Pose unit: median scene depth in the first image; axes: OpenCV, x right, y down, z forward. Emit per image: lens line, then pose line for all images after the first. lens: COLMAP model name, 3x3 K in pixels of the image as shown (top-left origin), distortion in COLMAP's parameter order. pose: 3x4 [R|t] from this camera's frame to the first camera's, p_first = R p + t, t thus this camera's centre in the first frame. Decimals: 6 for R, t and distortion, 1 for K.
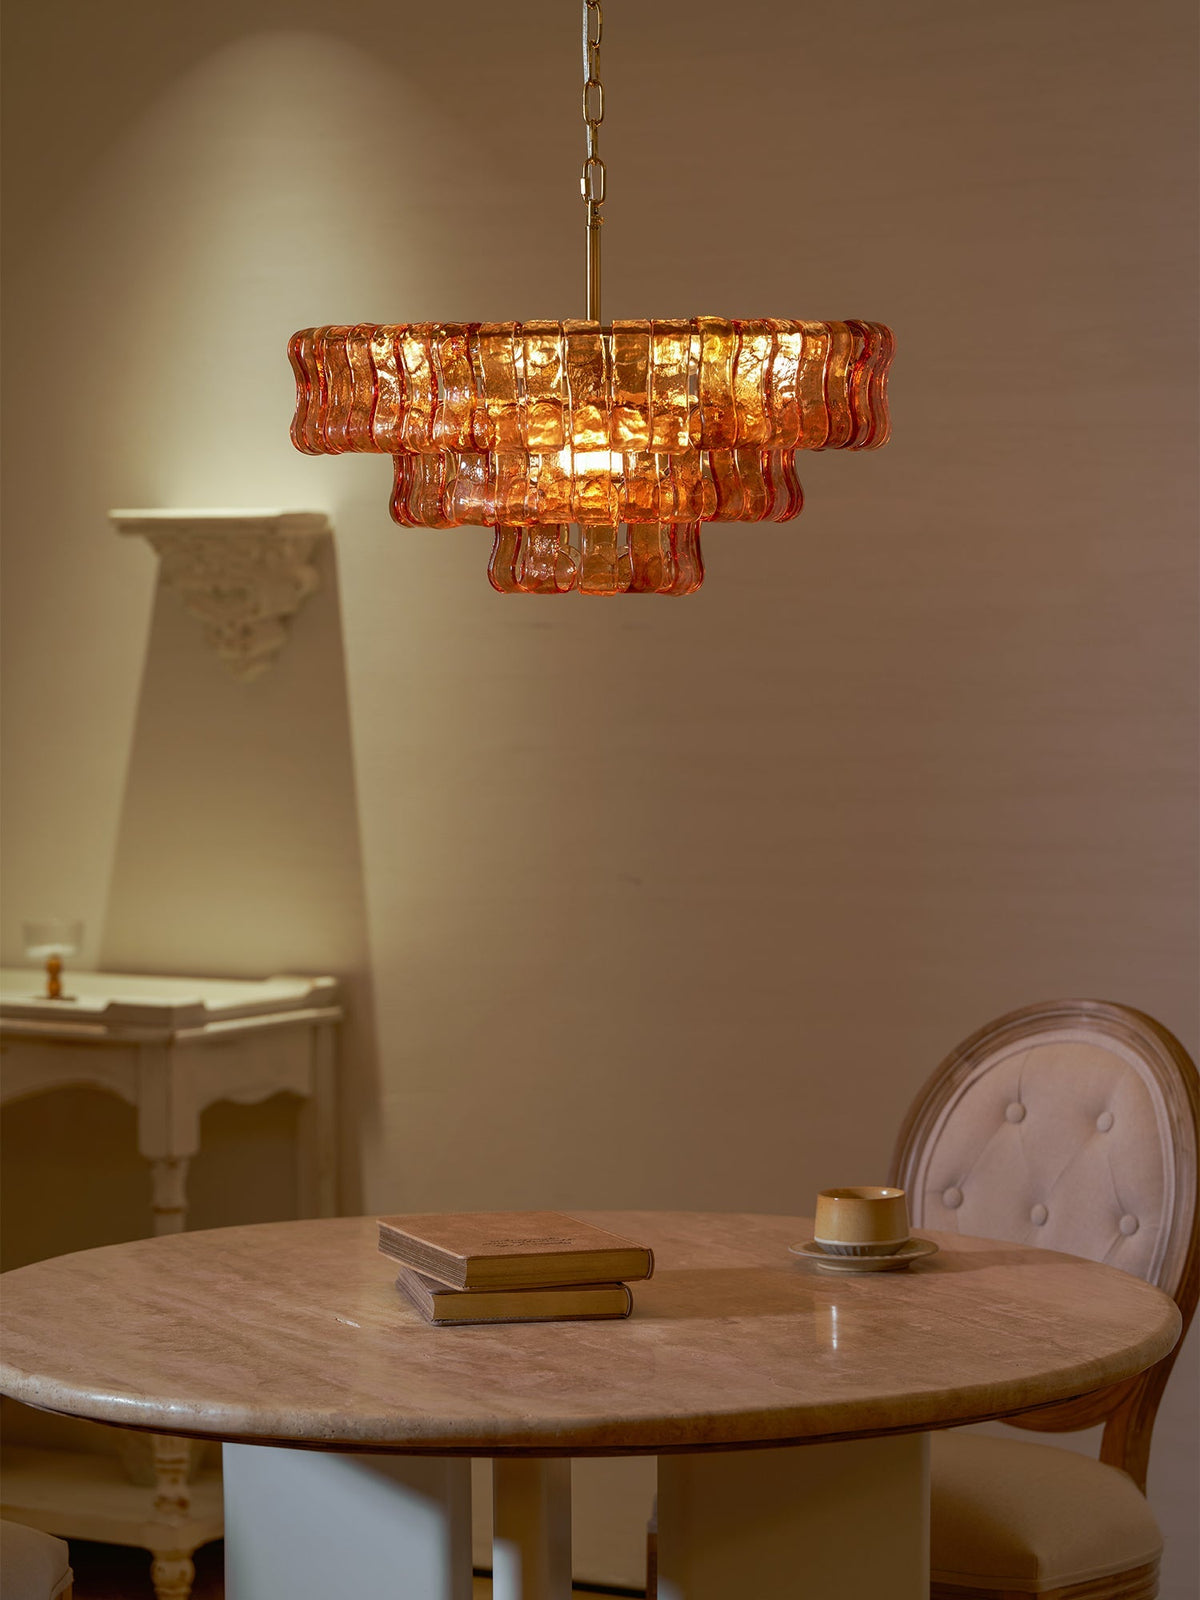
lens RADIAL K [[5392.6, 0, 607.6], [0, 5392.6, 806.9], [0, 0, 1]] dist [0.009356, 0.000000]
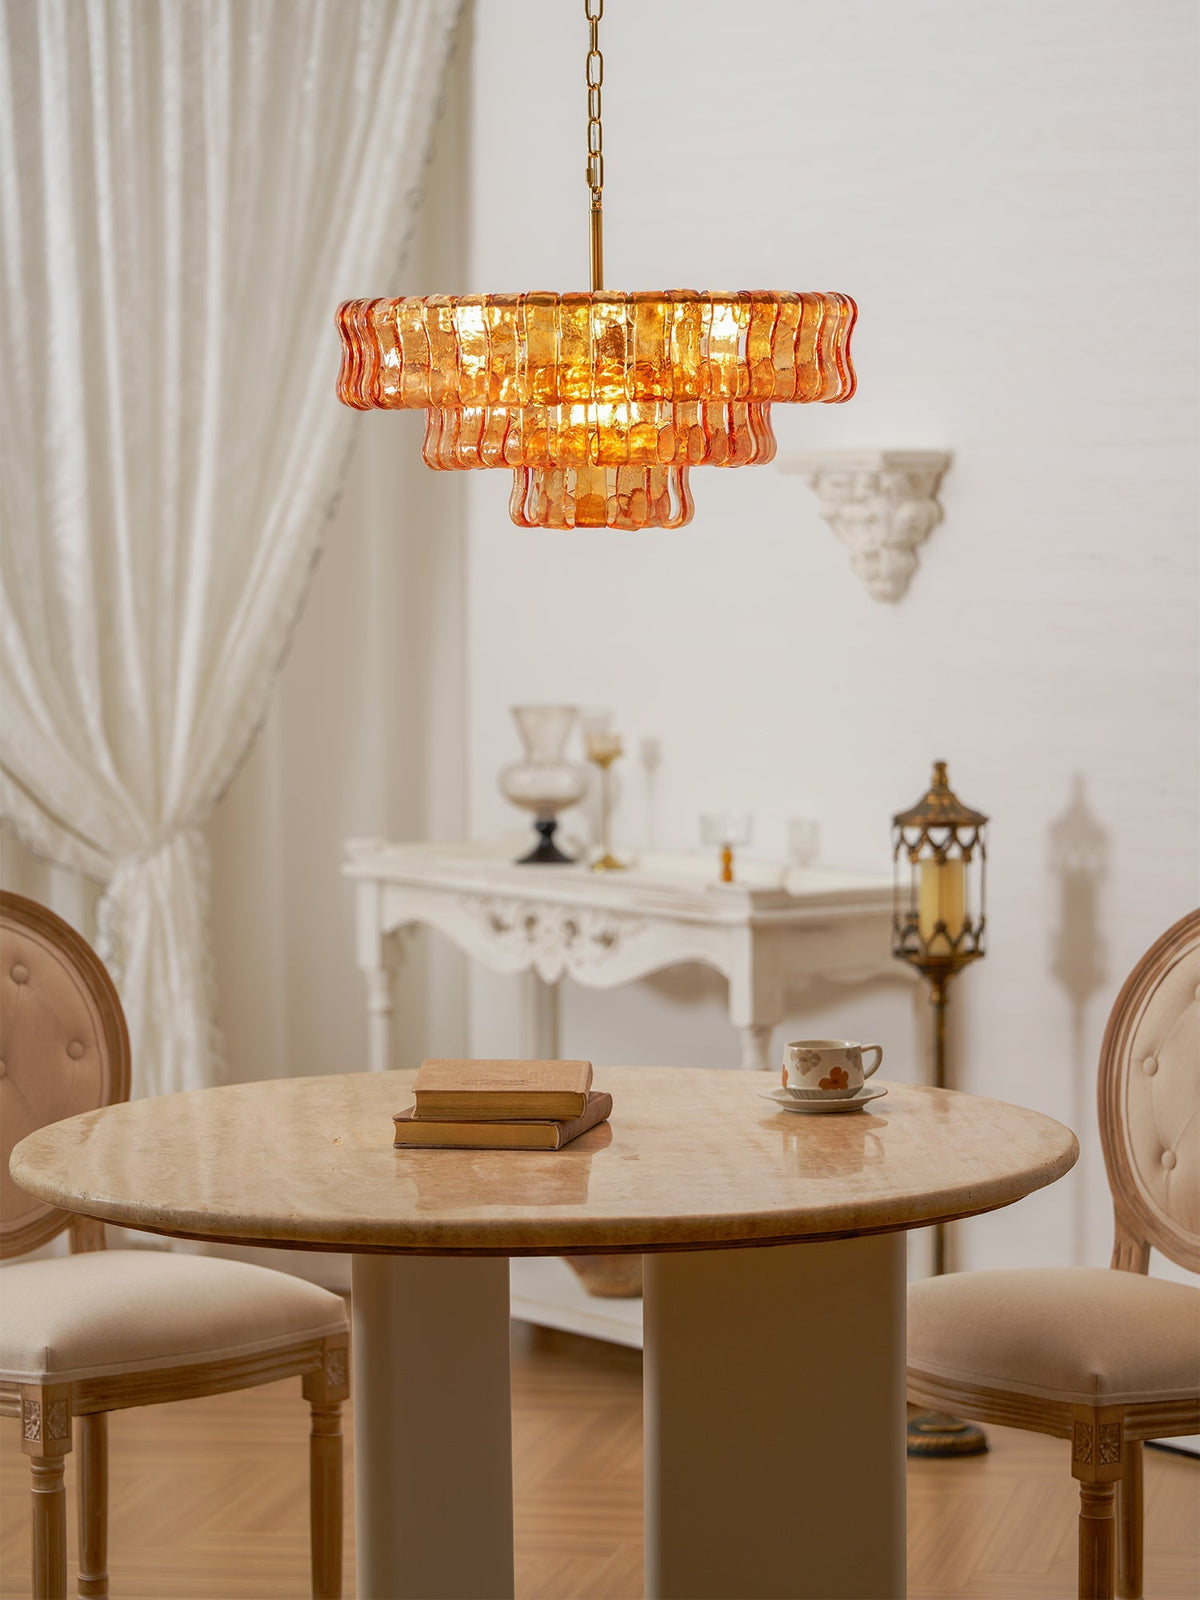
lens RADIAL K [[5392.6, 0, 602.8], [0, 5392.6, 798.0], [0, 0, 1]] dist [0.009356, 0.000000]
pose [[0.926913, 0.030749, -0.374015, 0.303641], [-0.027366, 0.999522, 0.014354, 0.001123], [0.374277, -0.003069, 0.927312, -0.050549]]
